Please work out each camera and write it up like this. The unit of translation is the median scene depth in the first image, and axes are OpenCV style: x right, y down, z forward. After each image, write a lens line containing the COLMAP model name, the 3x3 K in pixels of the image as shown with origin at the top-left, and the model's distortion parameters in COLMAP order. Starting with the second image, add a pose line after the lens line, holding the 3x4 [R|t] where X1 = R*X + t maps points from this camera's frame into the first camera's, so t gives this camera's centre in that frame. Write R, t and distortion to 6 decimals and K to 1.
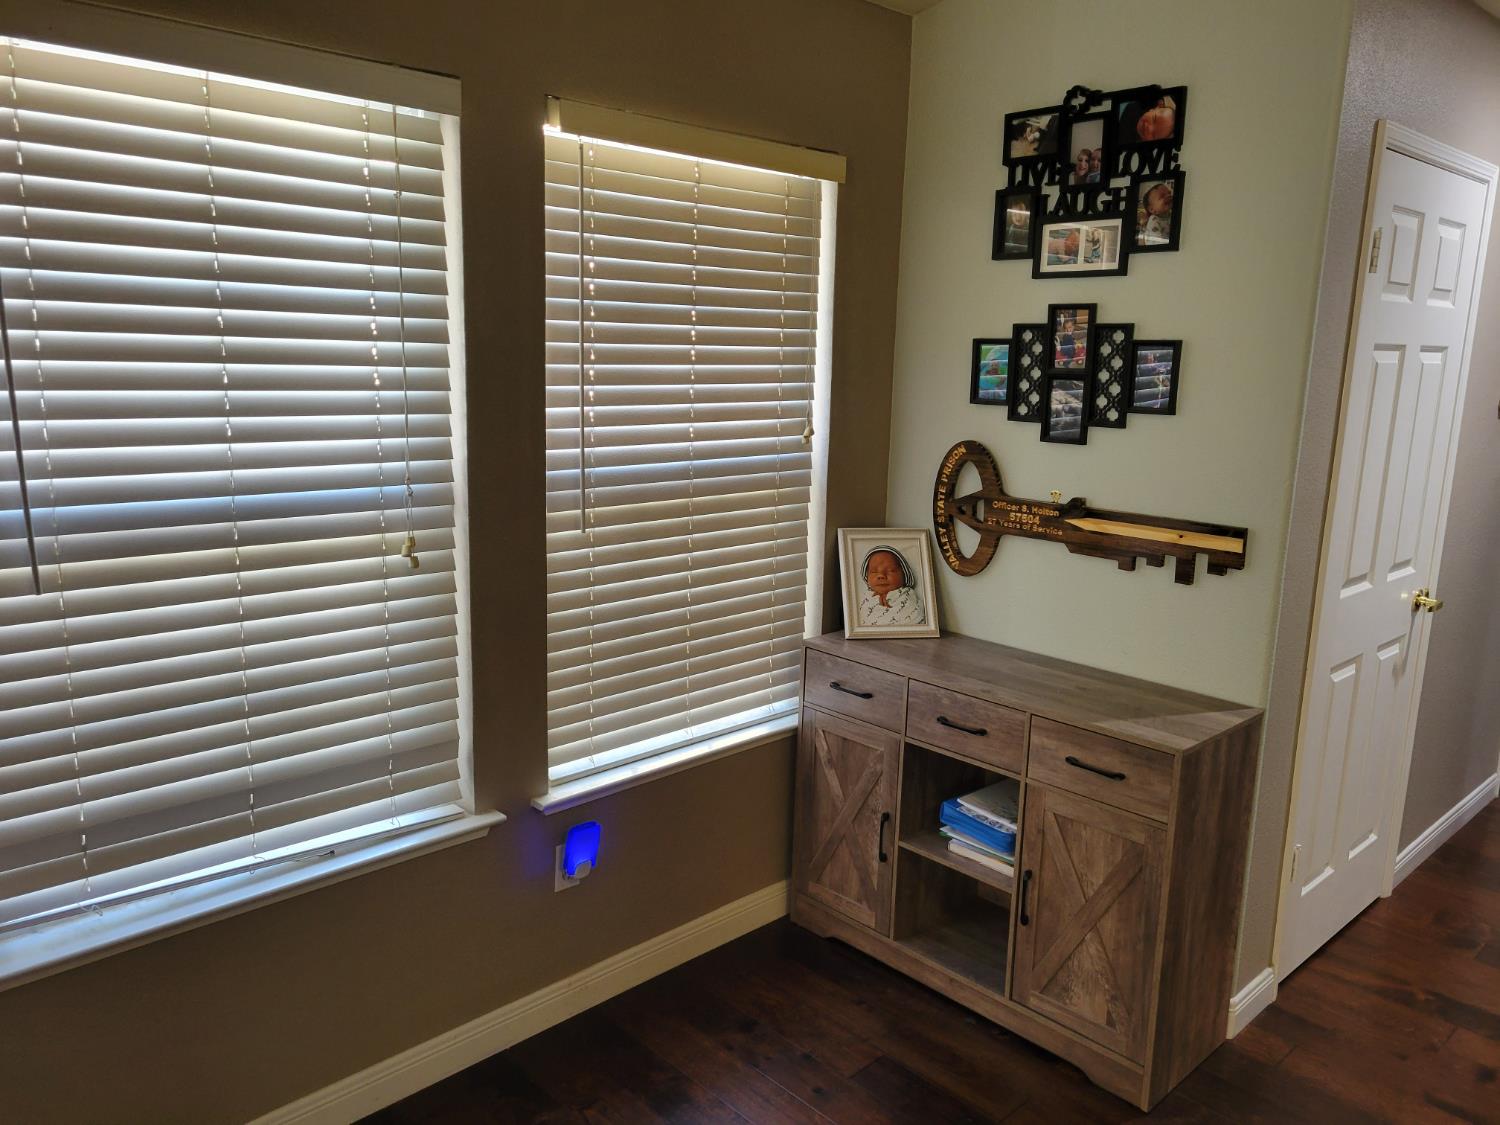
lens RADIAL K [[1133.4, 0, 759.0], [0, 1133.4, 568.3], [0, 0, 1]] dist [0.057576, -0.052819]
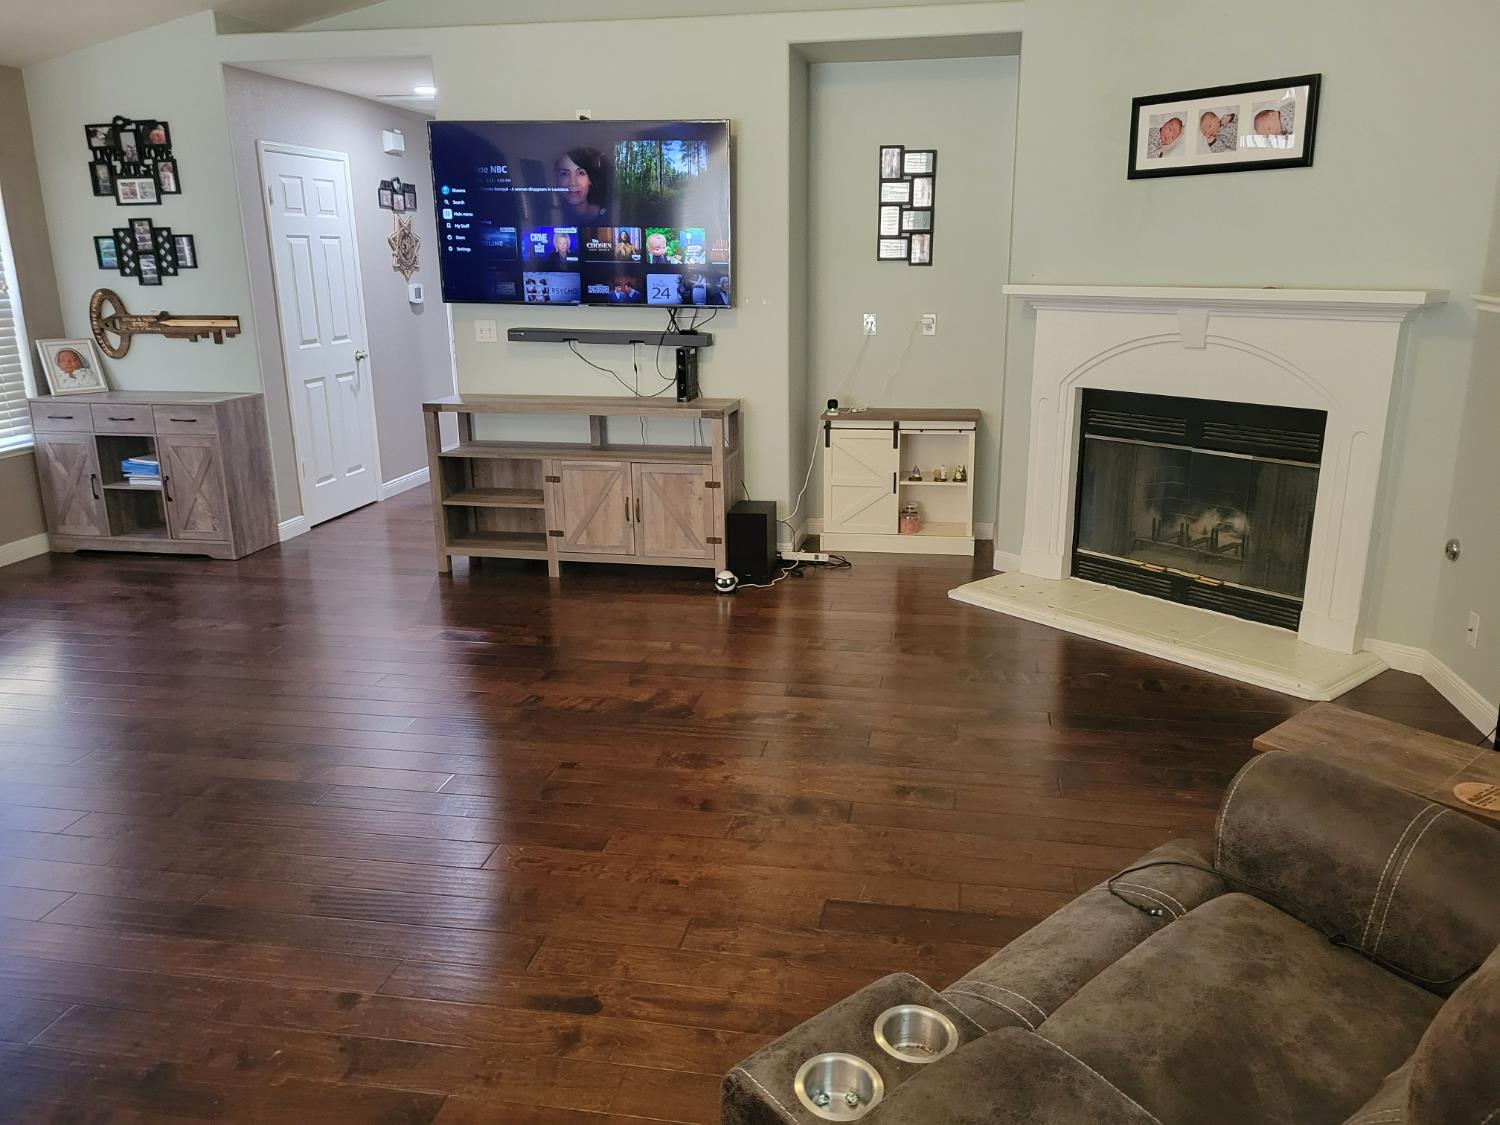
lens RADIAL K [[1133.4, 0, 762.7], [0, 1133.4, 553.6], [0, 0, 1]] dist [0.057576, -0.052819]
pose [[0.811786, -0.183150, 0.554491, -0.083089], [0.147771, 0.983067, 0.108369, 0.317441], [-0.564949, -0.006035, 0.825104, -1.405781]]
